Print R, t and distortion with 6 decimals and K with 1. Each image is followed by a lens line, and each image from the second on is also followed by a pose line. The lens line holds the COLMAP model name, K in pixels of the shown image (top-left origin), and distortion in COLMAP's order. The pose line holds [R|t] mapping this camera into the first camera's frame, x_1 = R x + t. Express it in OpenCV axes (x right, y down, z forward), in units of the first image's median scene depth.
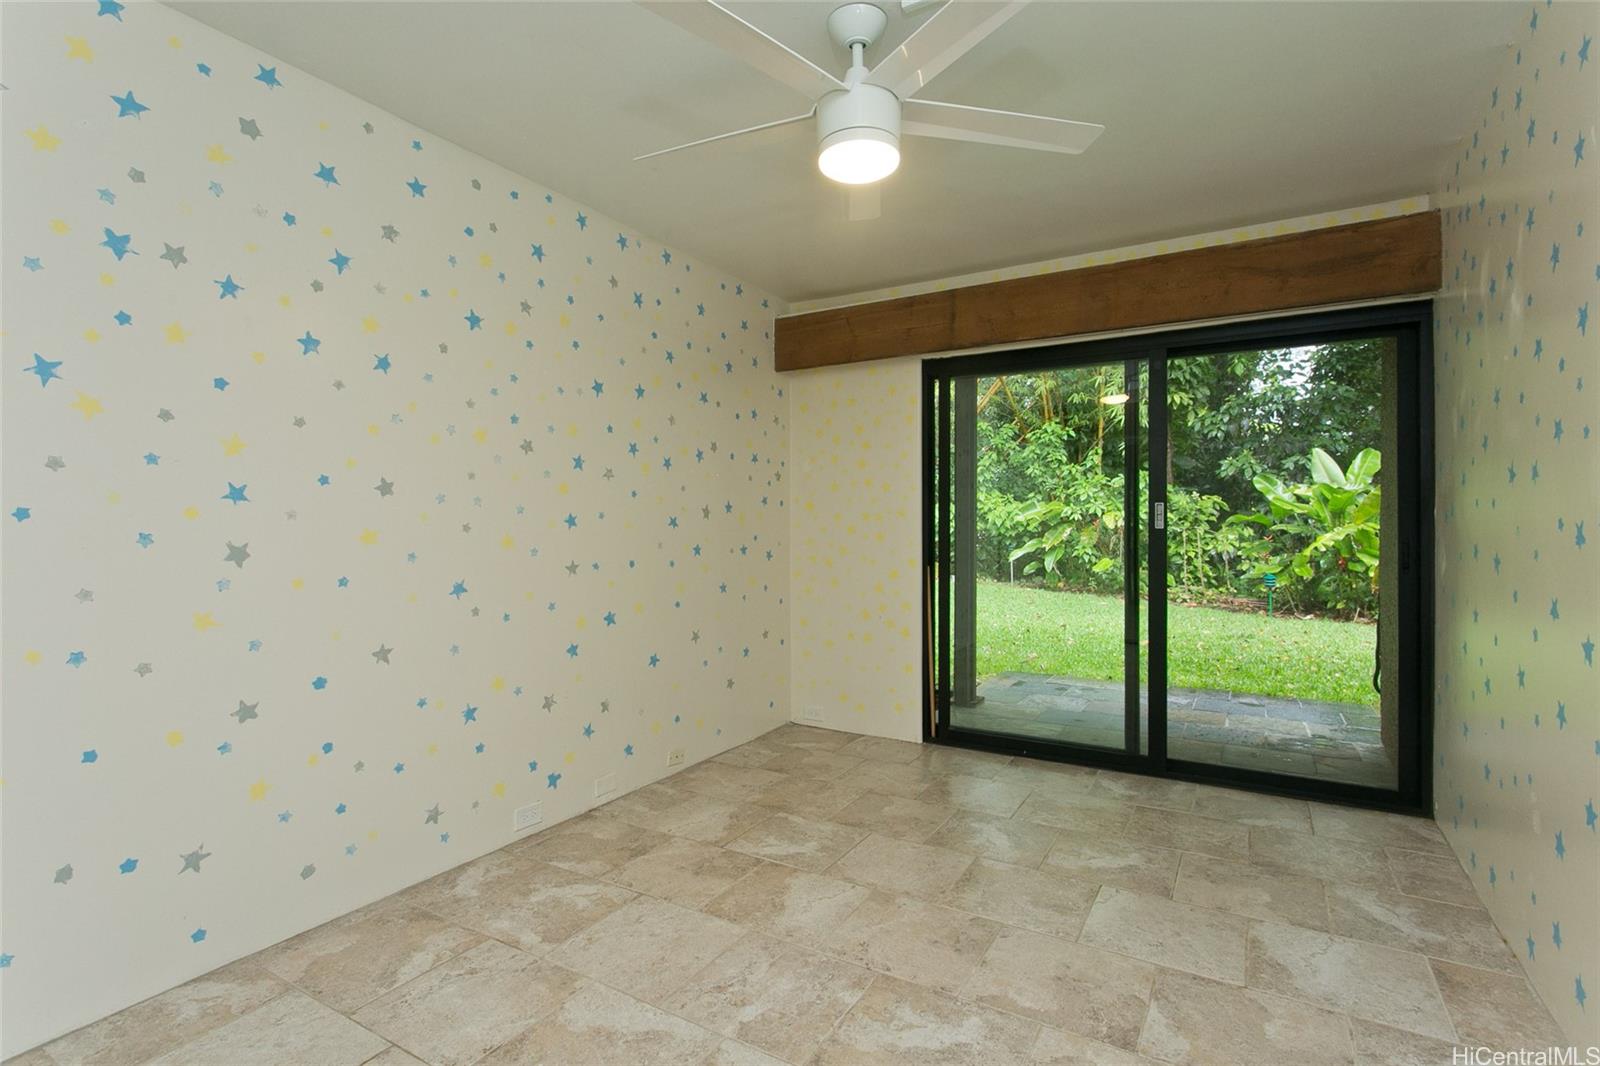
lens RADIAL K [[756.0, 0, 800.0], [0, 756.0, 533.0], [0, 0, 1]] dist [-0.017969, 0.000729]
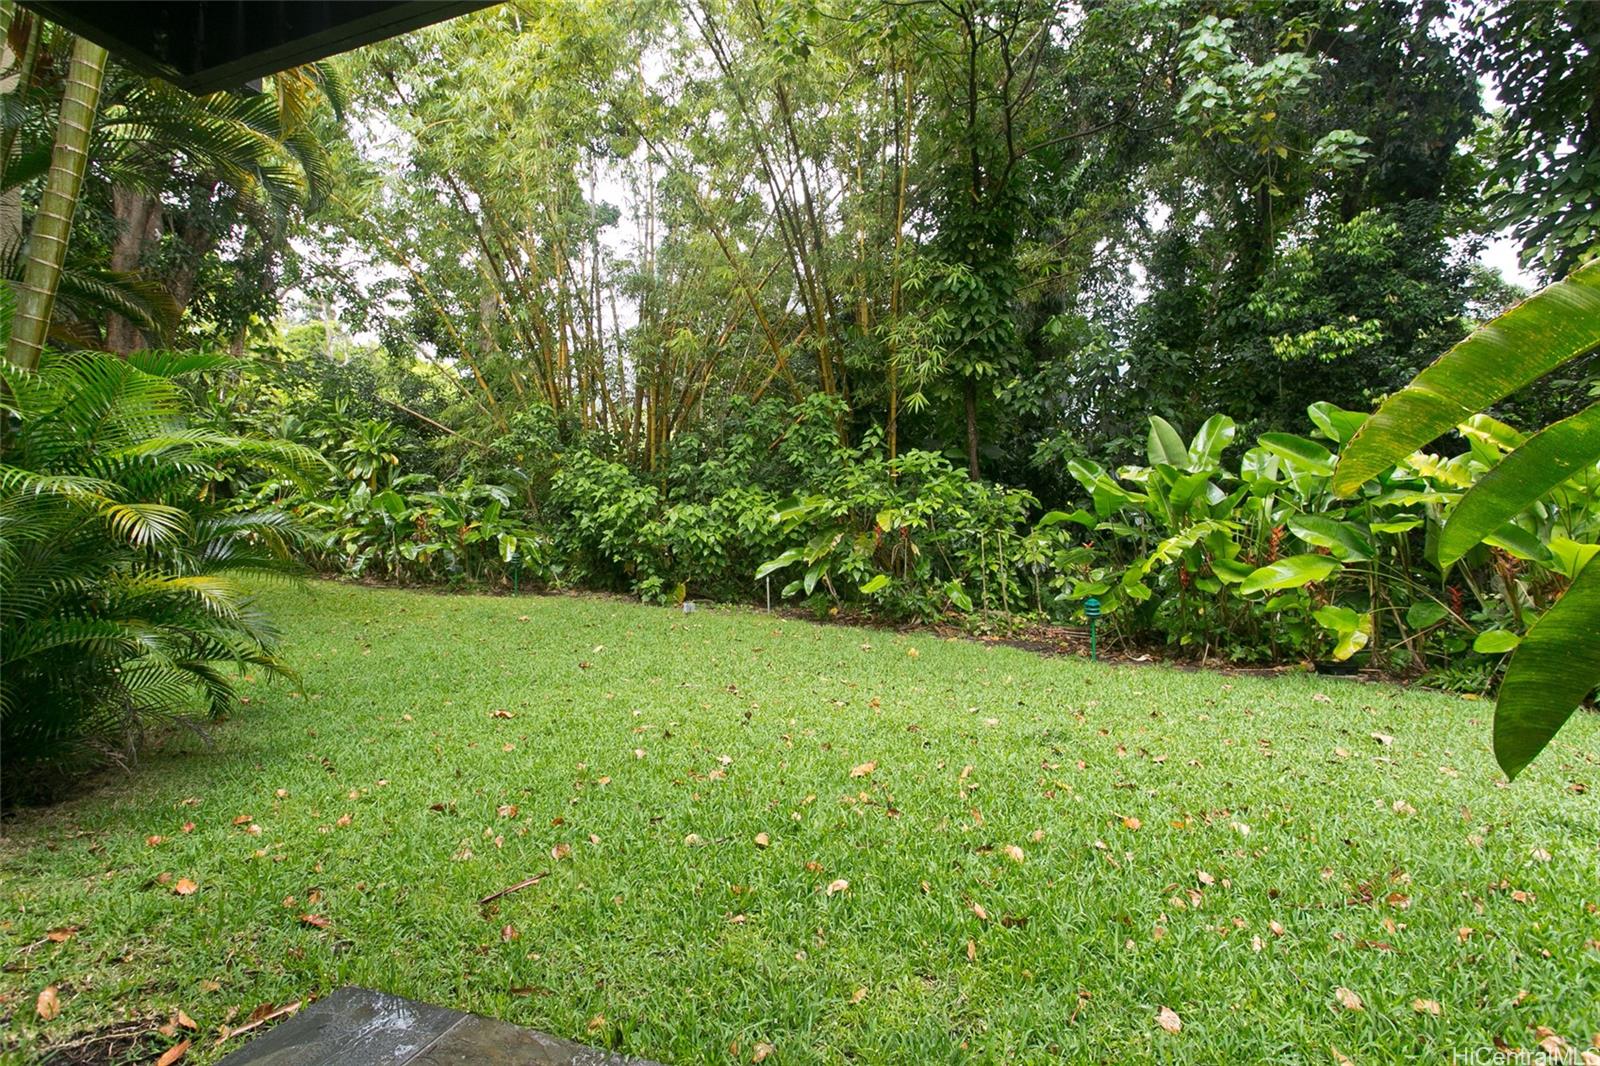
lens RADIAL K [[756.0, 0, 800.0], [0, 756.0, 533.0], [0, 0, 1]] dist [-0.017969, 0.000729]
pose [[0.981819, -0.011267, 0.189484, 0.191215], [0.013555, 0.999850, -0.010784, -0.000256], [-0.189334, 0.013157, 0.981825, 0.303609]]
